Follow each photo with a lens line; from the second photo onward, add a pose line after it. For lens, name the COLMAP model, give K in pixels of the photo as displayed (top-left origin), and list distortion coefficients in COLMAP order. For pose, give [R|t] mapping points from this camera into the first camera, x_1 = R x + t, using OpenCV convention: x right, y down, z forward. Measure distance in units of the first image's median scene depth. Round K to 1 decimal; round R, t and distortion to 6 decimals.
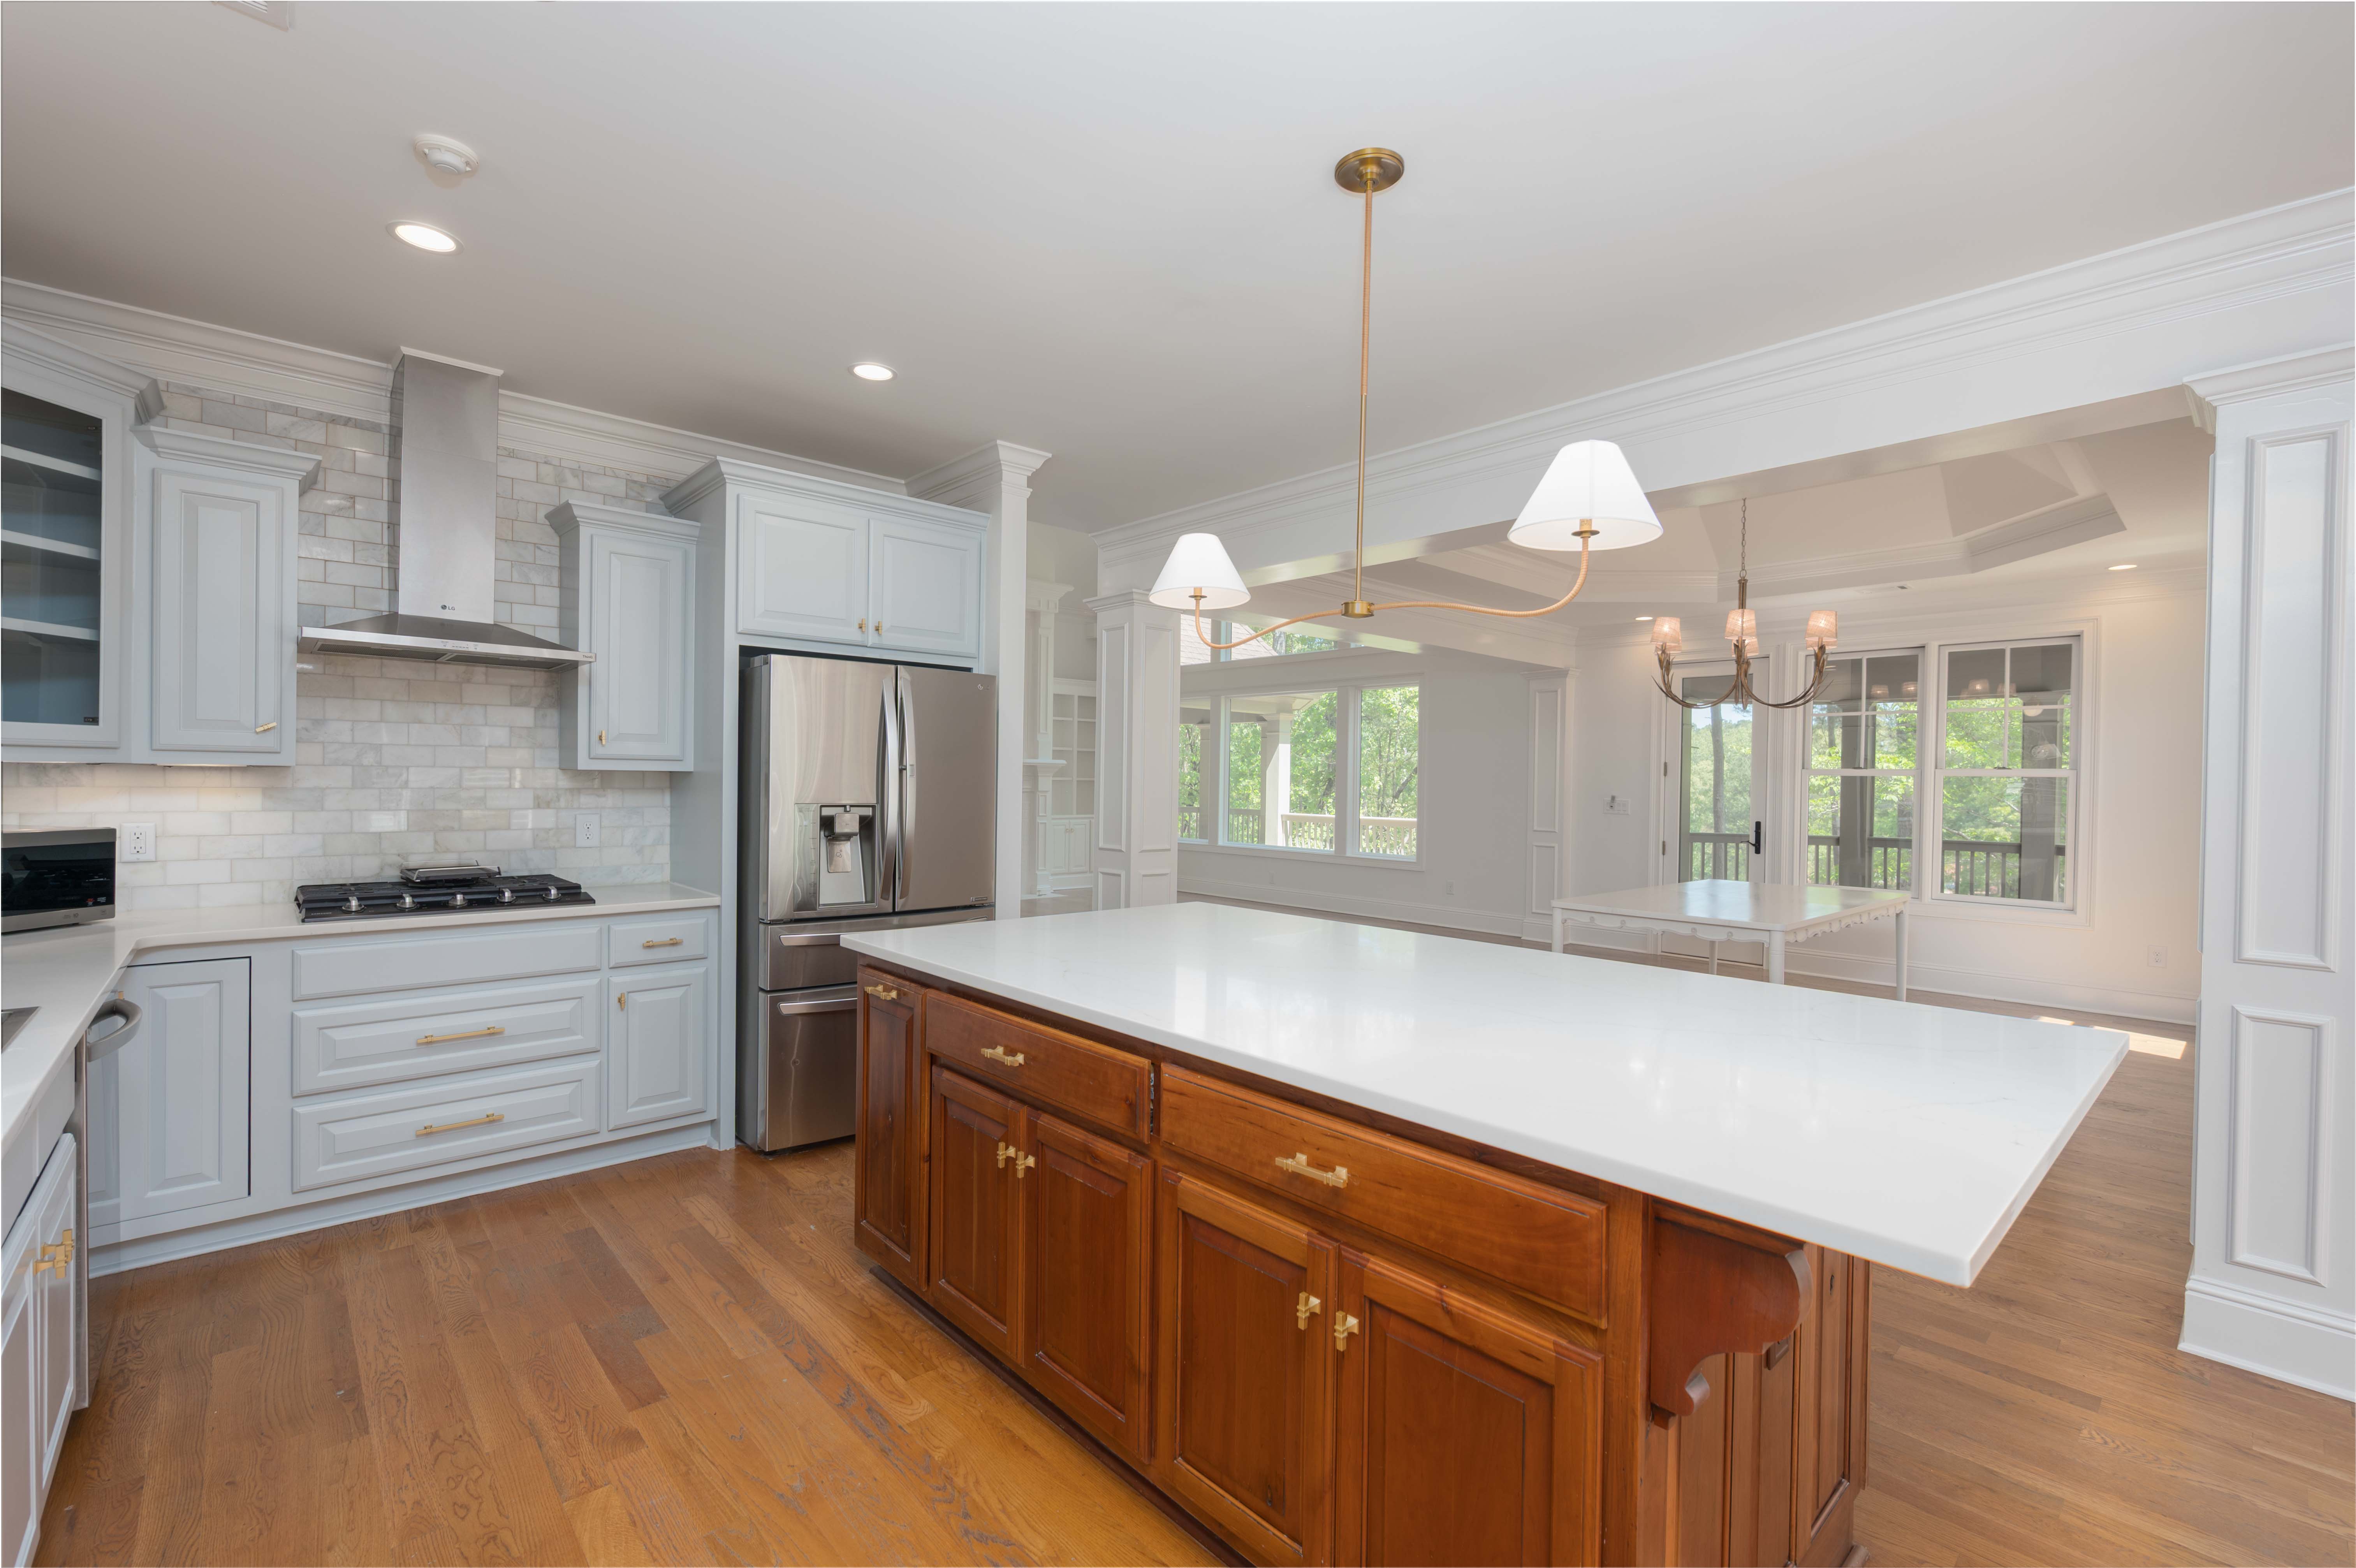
lens RADIAL K [[1021.0, 0, 1172.9], [0, 1021.0, 782.5], [0, 0, 1]] dist [0.002570, -0.000767]
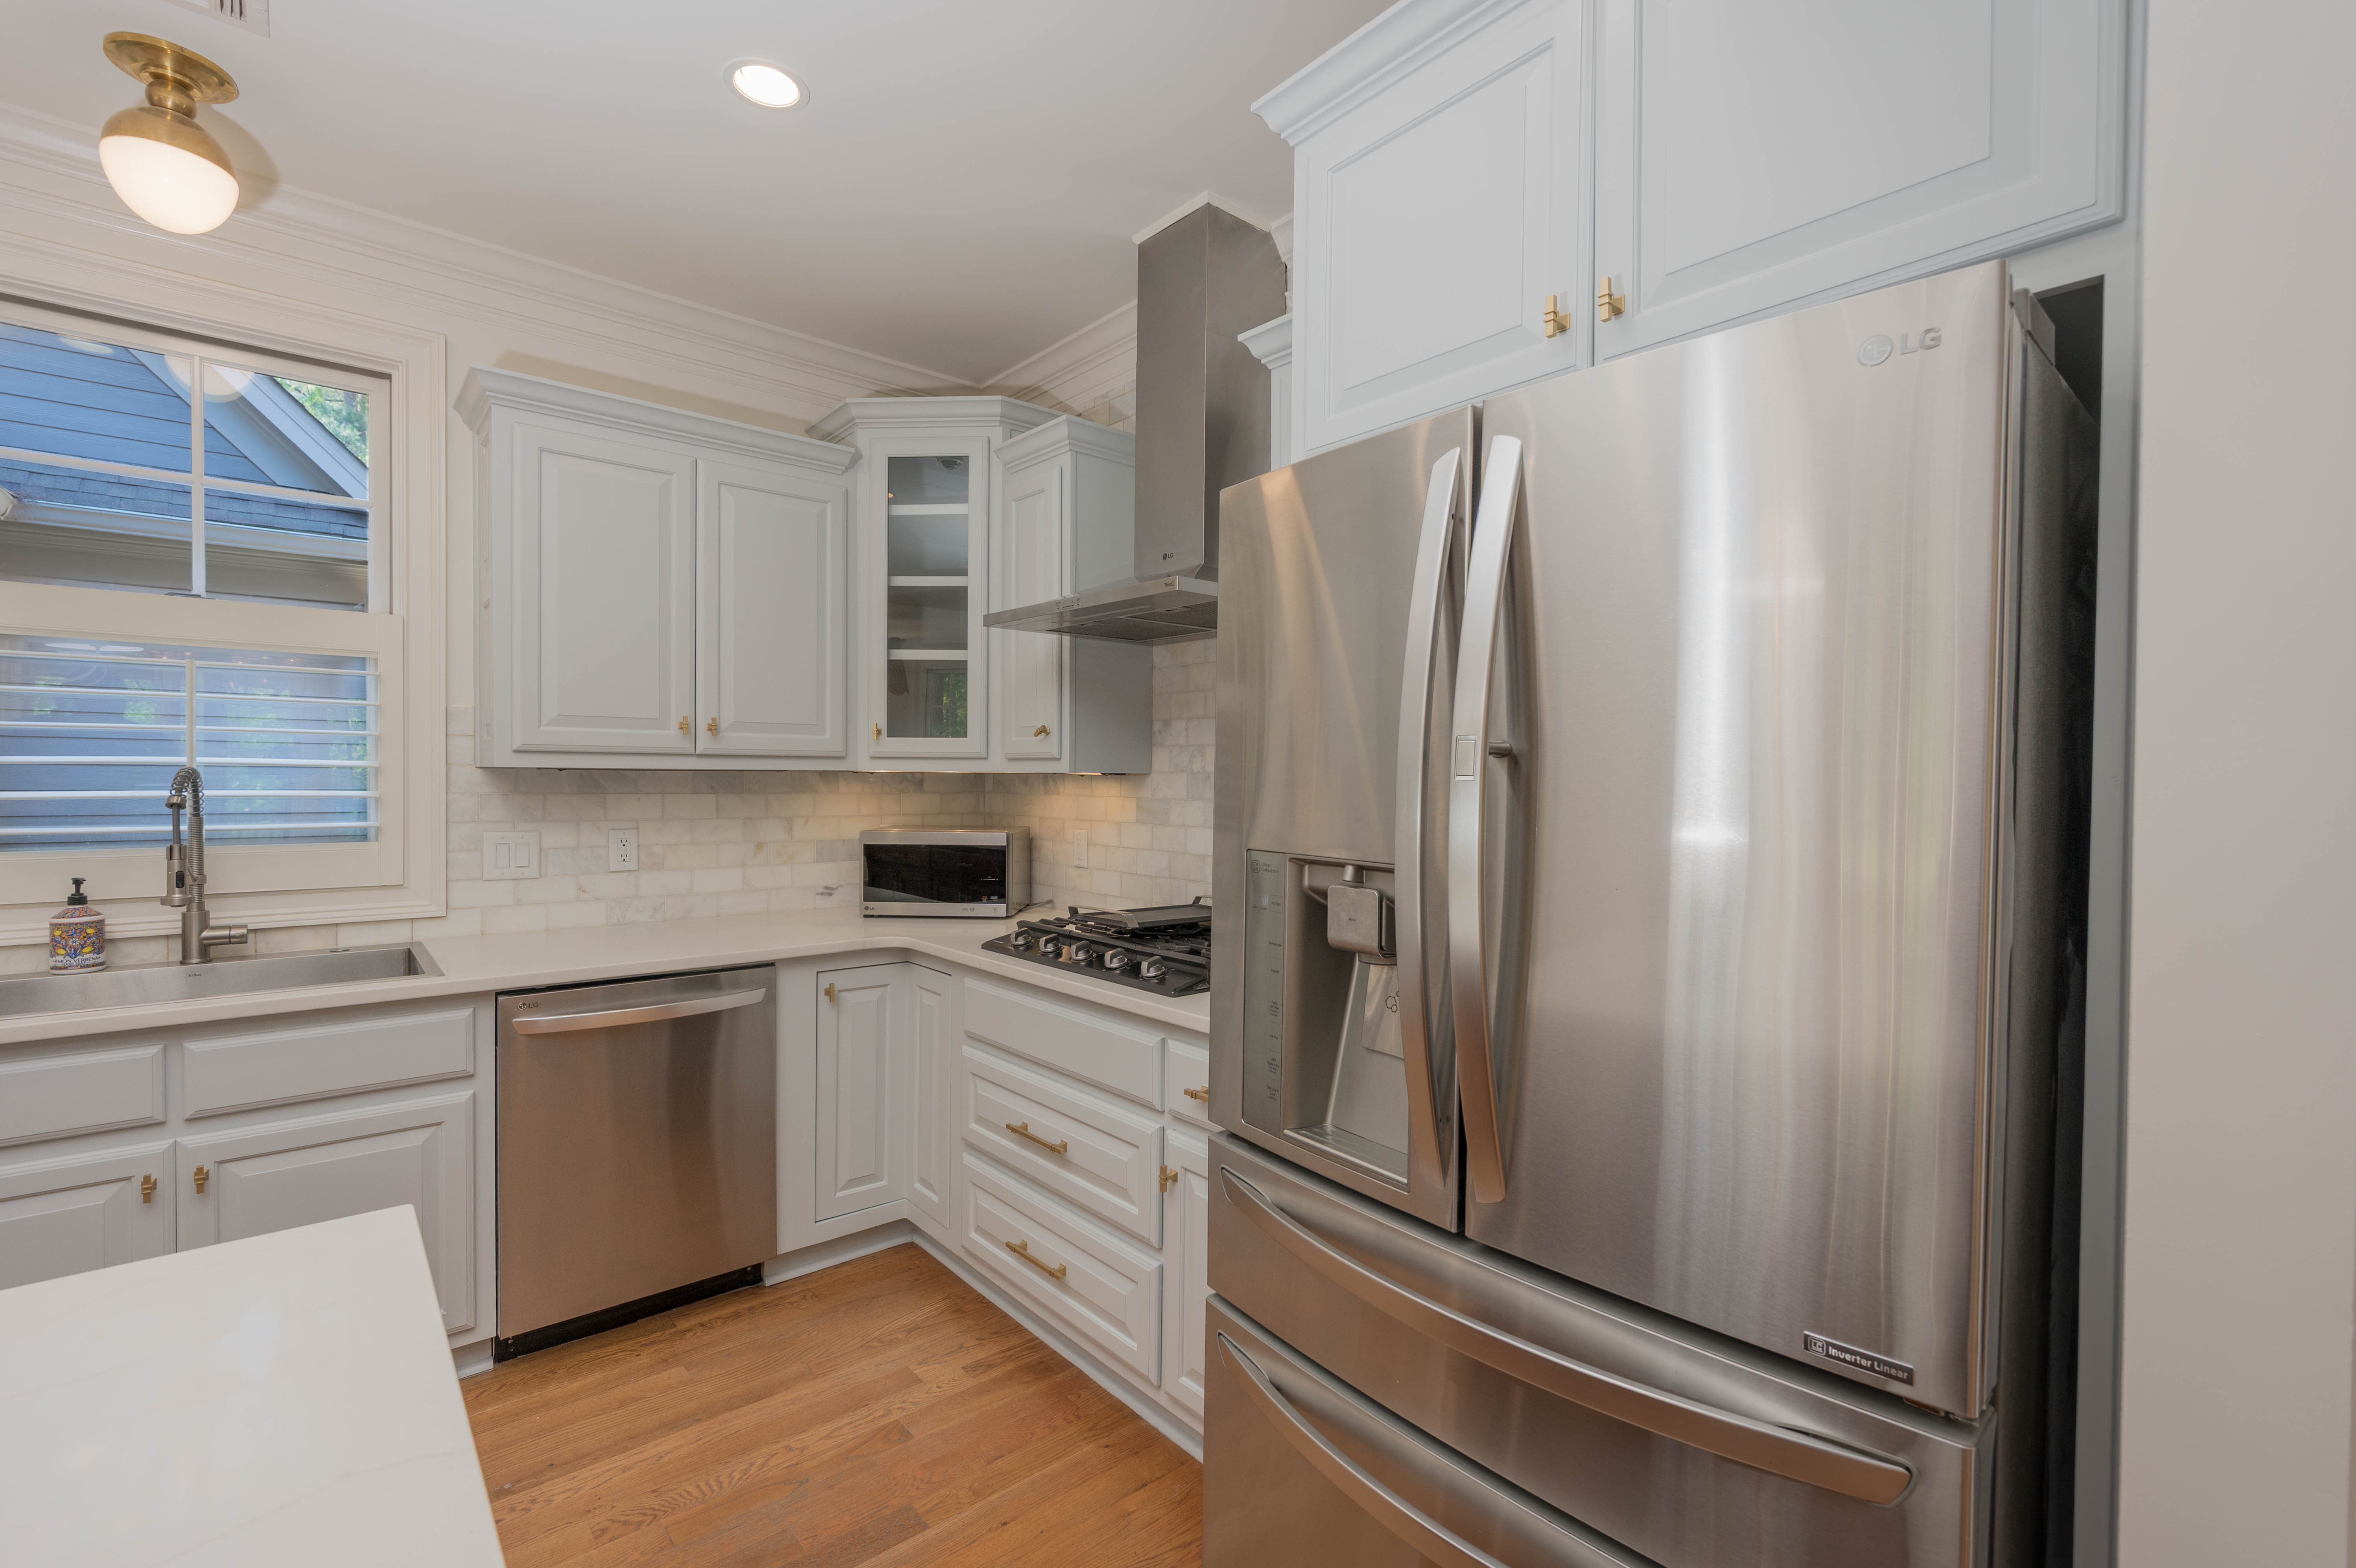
lens RADIAL K [[1020.9, 0, 1157.4], [0, 1020.9, 788.0], [0, 0, 1]] dist [0.002570, -0.000767]
pose [[-0.021427, -0.000982, -0.999770, 0.031130], [-0.012180, 0.999926, -0.000721, -0.003449], [0.999696, 0.012162, -0.021437, 1.046835]]
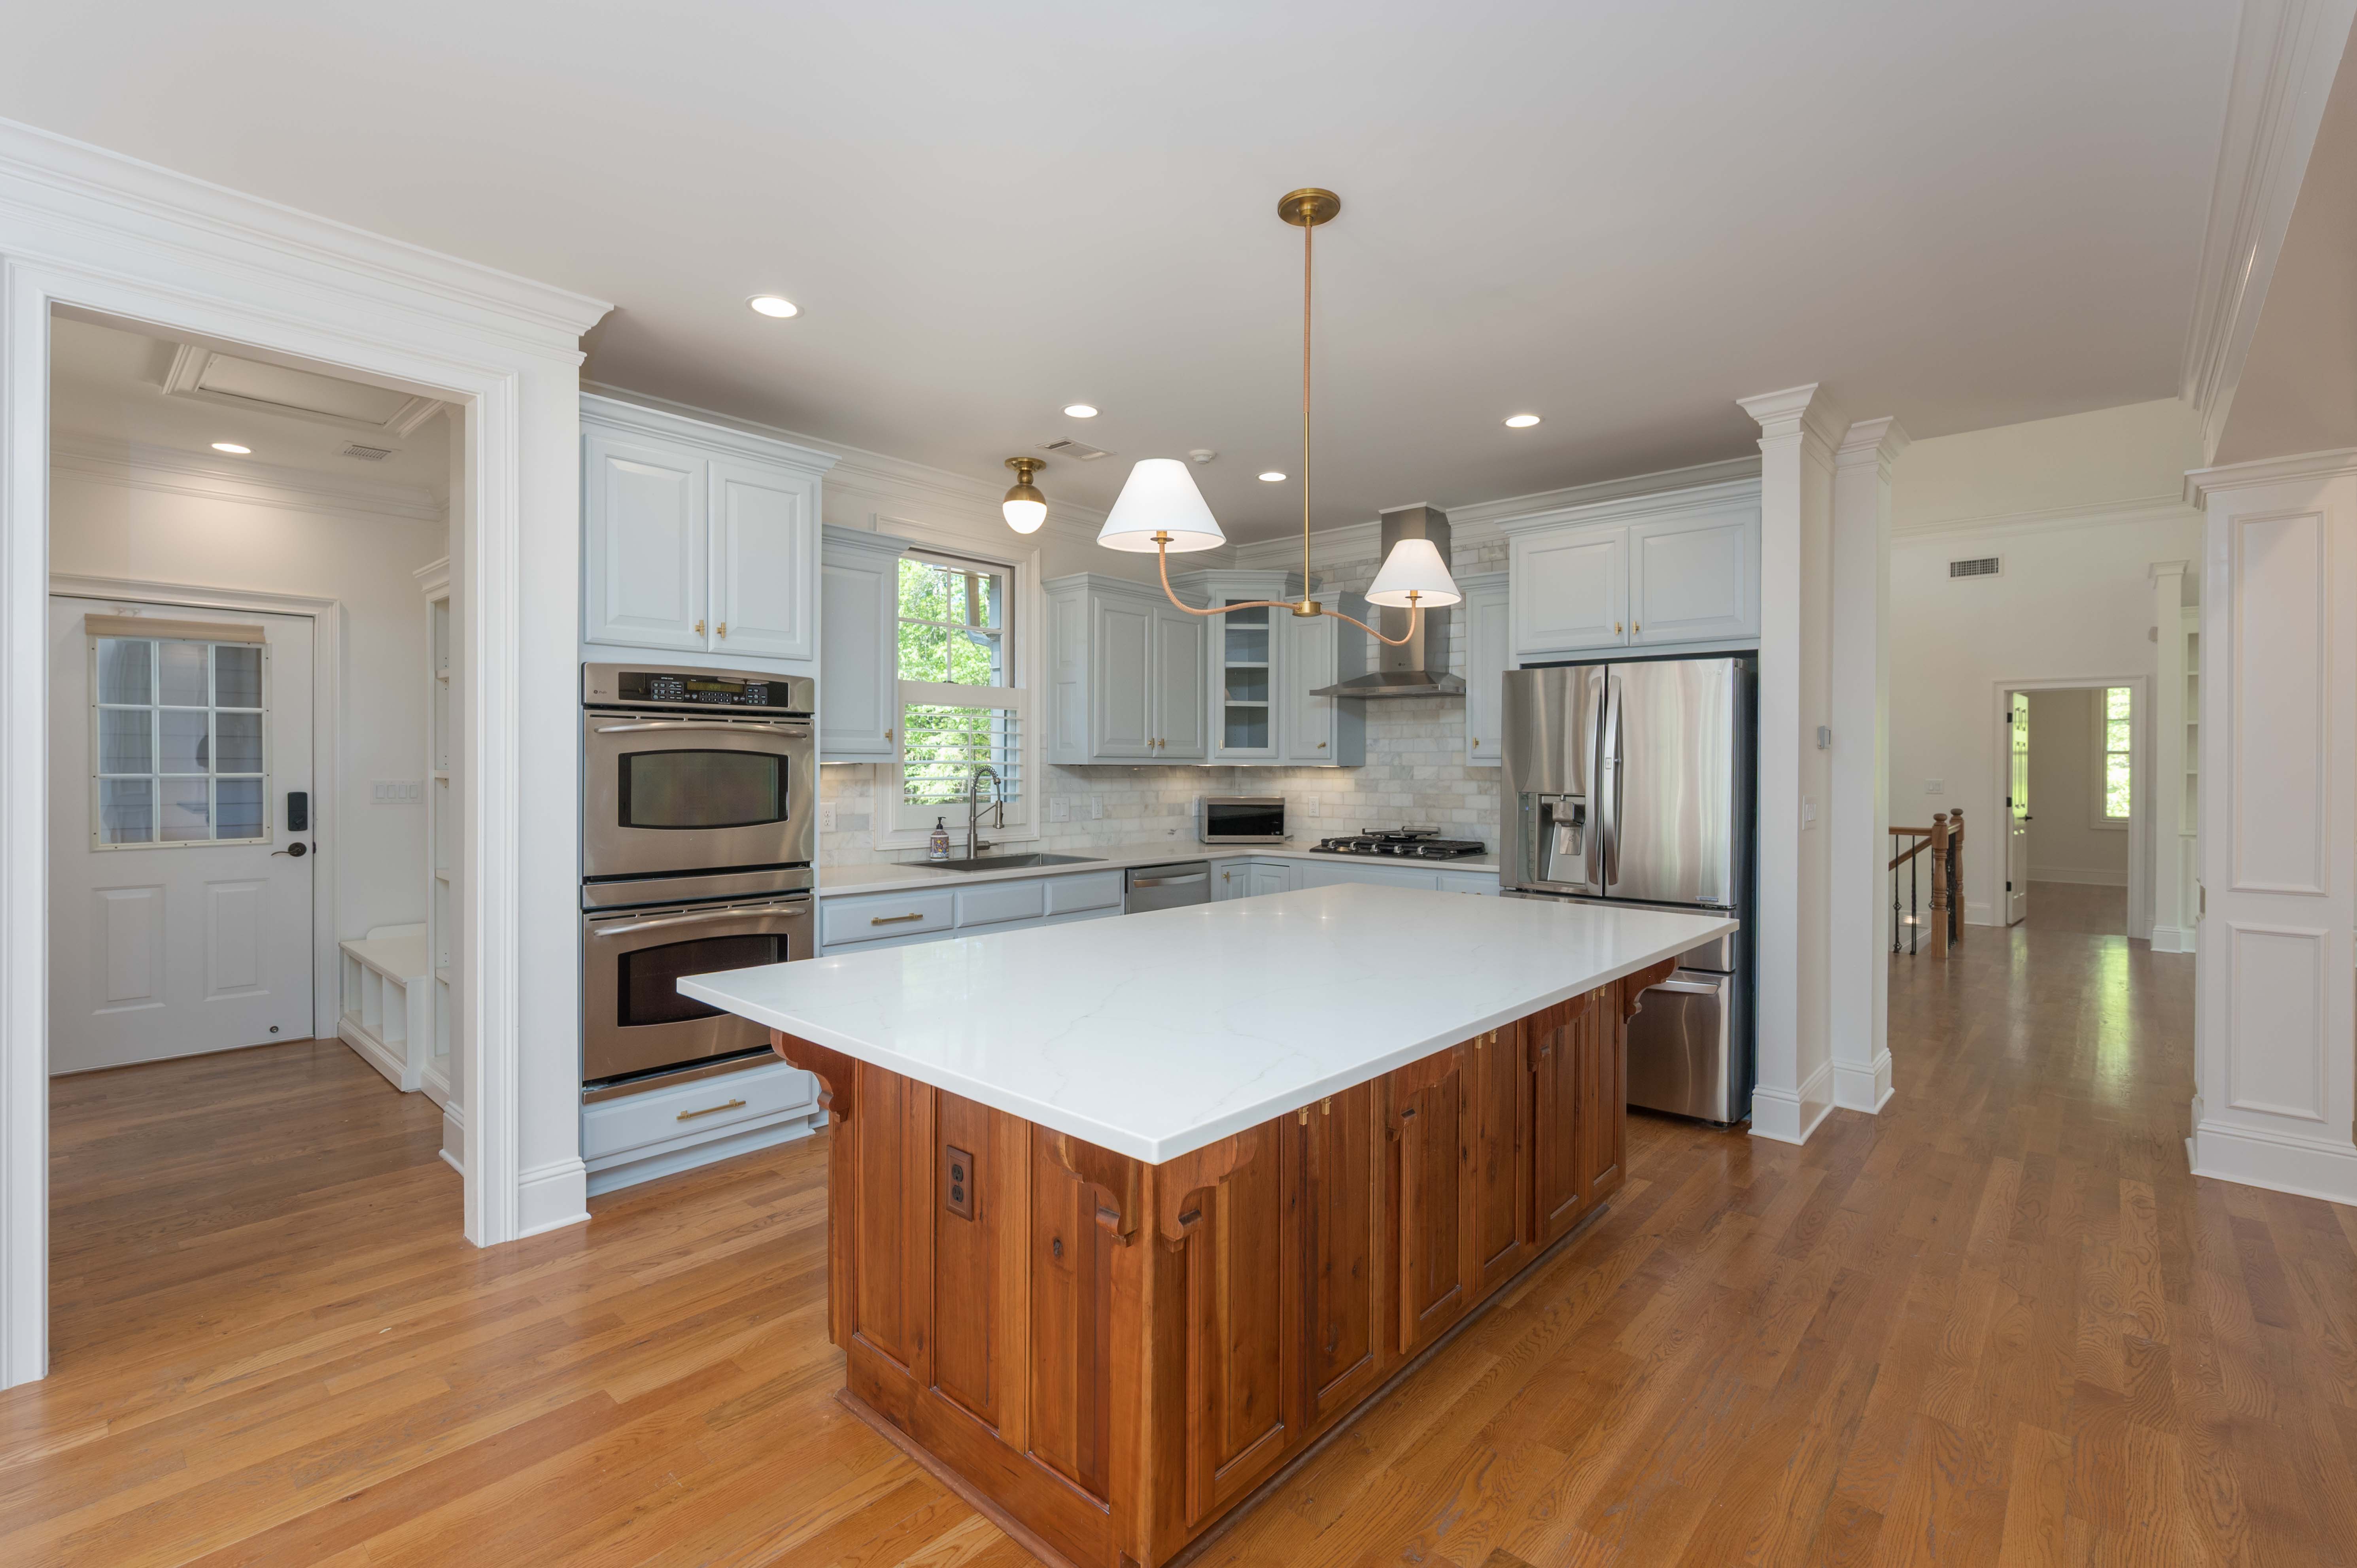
lens RADIAL K [[1021.4, 0, 1174.4], [0, 1021.4, 764.6], [0, 0, 1]] dist [0.002570, -0.000767]
pose [[0.106274, -0.013853, -0.994240, 0.841195], [-0.006287, 0.999874, -0.014603, 0.008615], [0.994317, 0.007803, 0.106174, 0.506164]]
